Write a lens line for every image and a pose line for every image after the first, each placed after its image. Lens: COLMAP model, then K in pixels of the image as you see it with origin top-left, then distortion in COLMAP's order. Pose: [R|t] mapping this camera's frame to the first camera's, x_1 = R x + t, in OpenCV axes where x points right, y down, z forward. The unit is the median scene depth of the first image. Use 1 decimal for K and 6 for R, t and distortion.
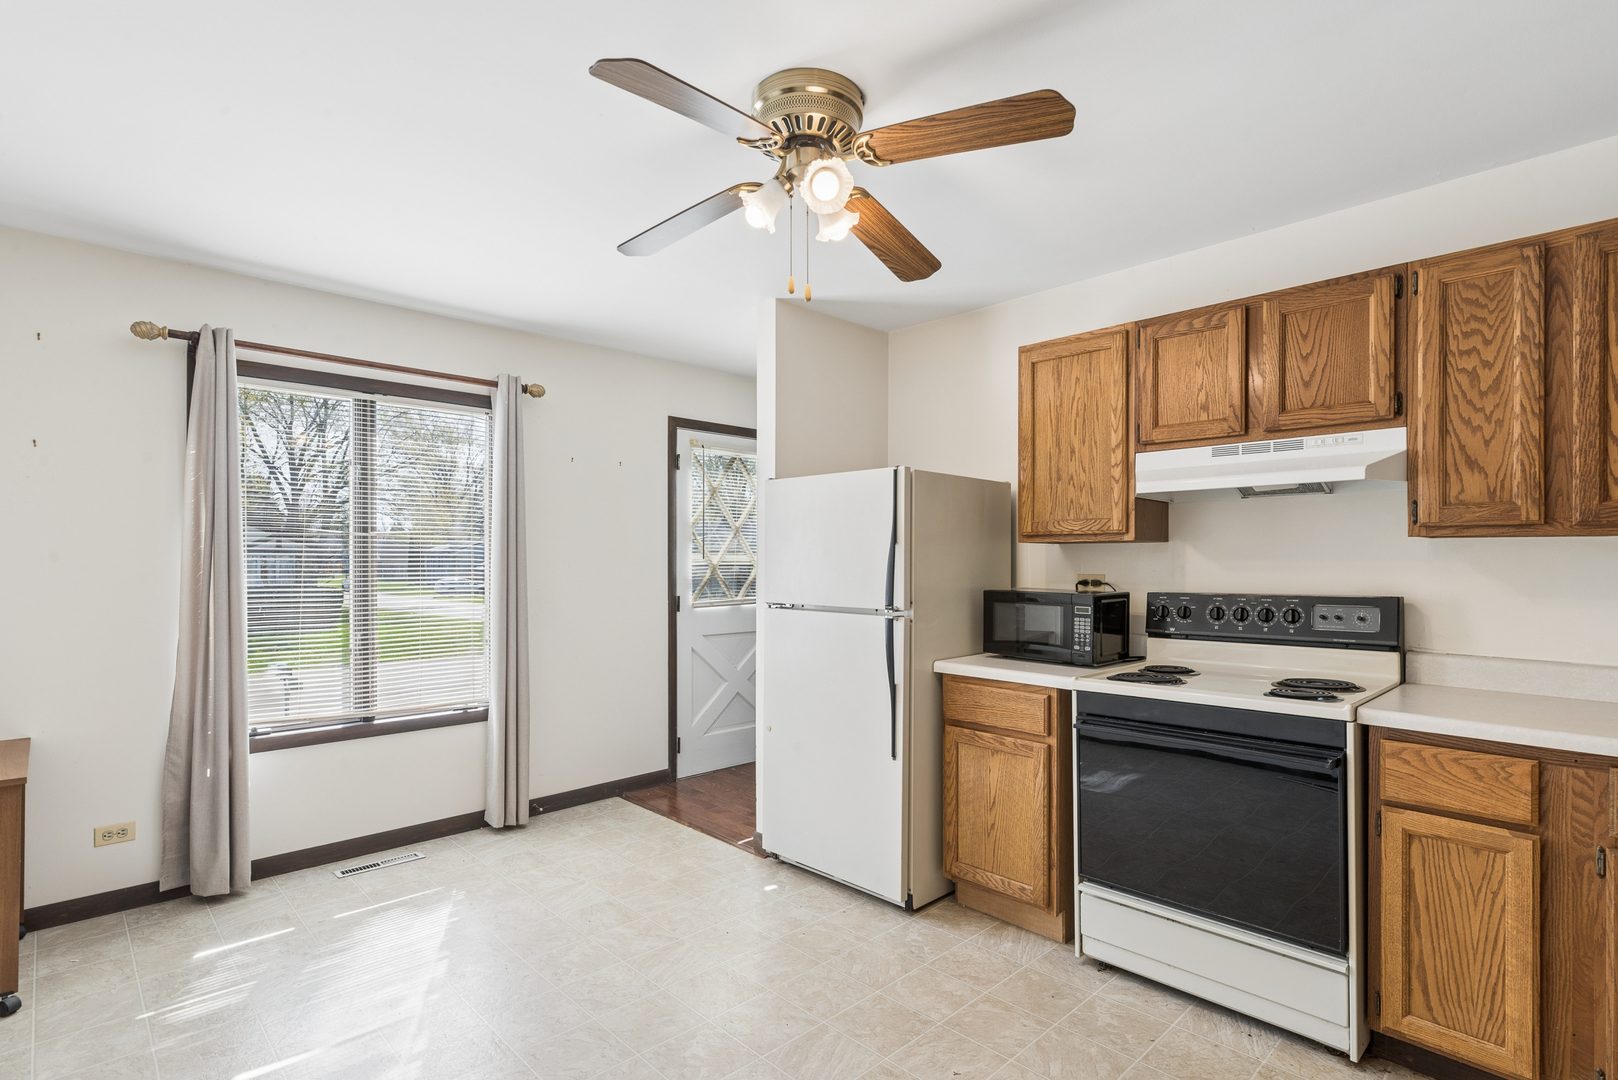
lens RADIAL K [[795.2, 0, 804.1], [0, 795.2, 557.4], [0, 0, 1]] dist [0.006371, 0.001328]
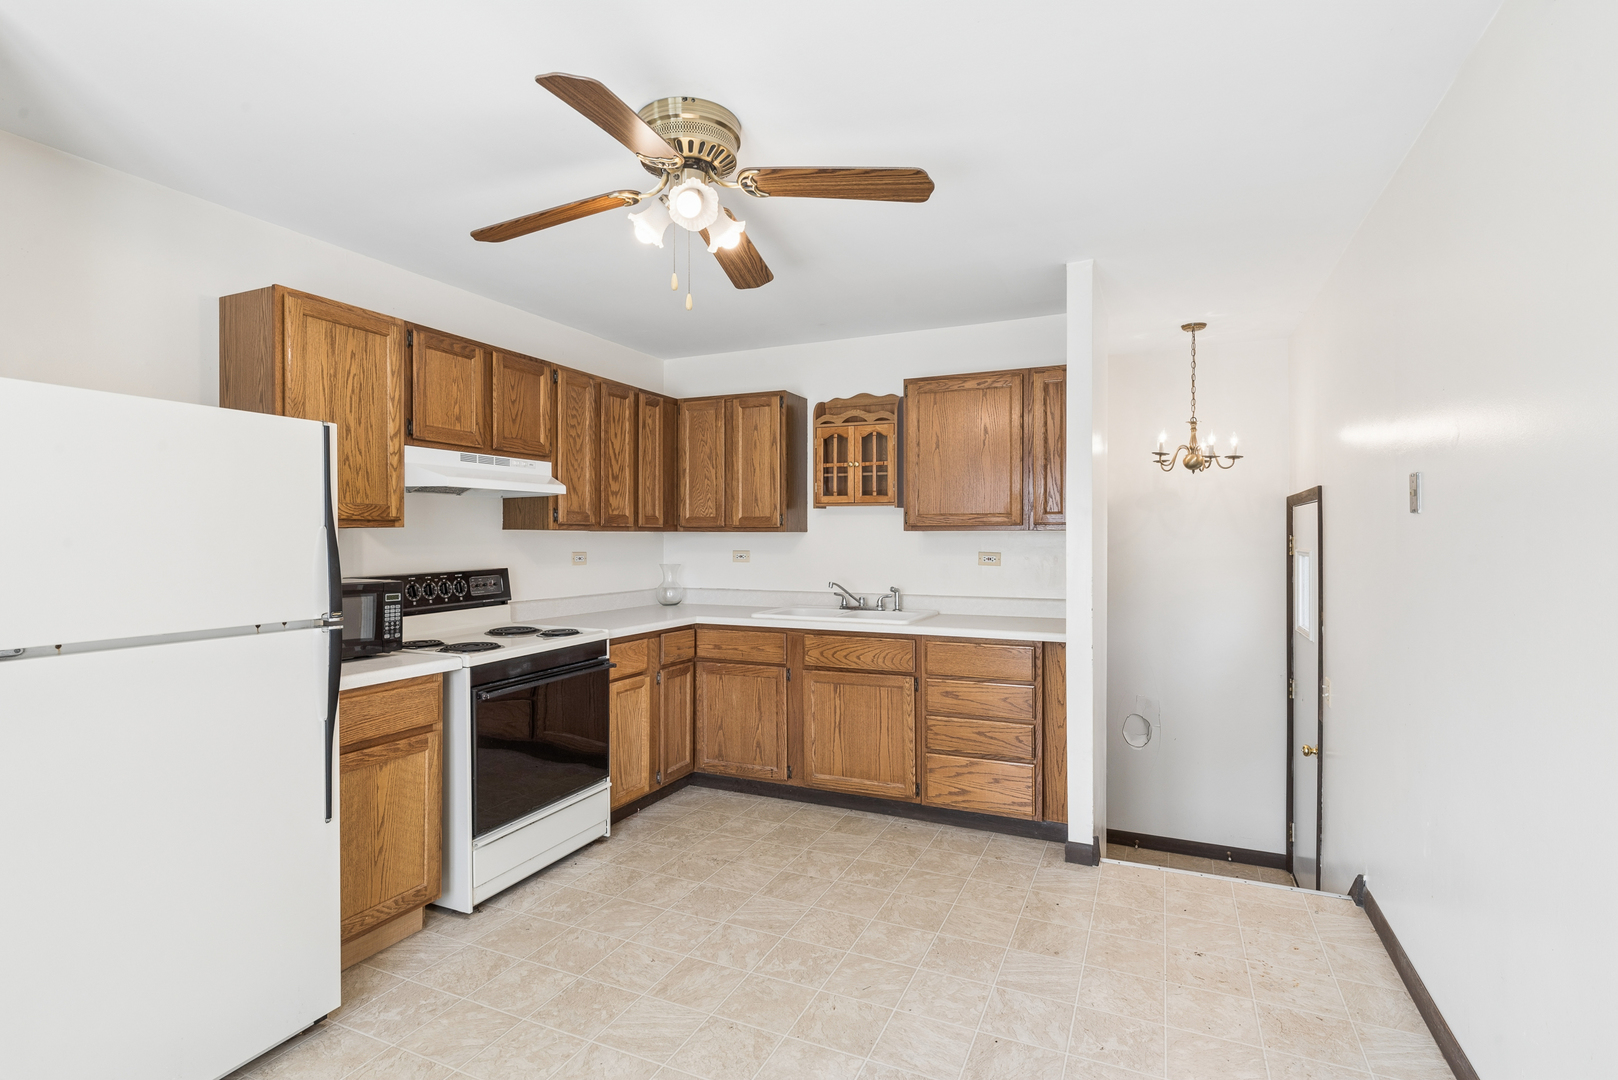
lens RADIAL K [[795.2, 0, 797.1], [0, 795.2, 535.3], [0, 0, 1]] dist [0.006371, 0.001328]
pose [[-0.364030, 0.000941, 0.931387, -0.809055], [-0.002406, 0.999995, -0.001950, -0.010477], [-0.931384, -0.002951, -0.364026, 0.960289]]
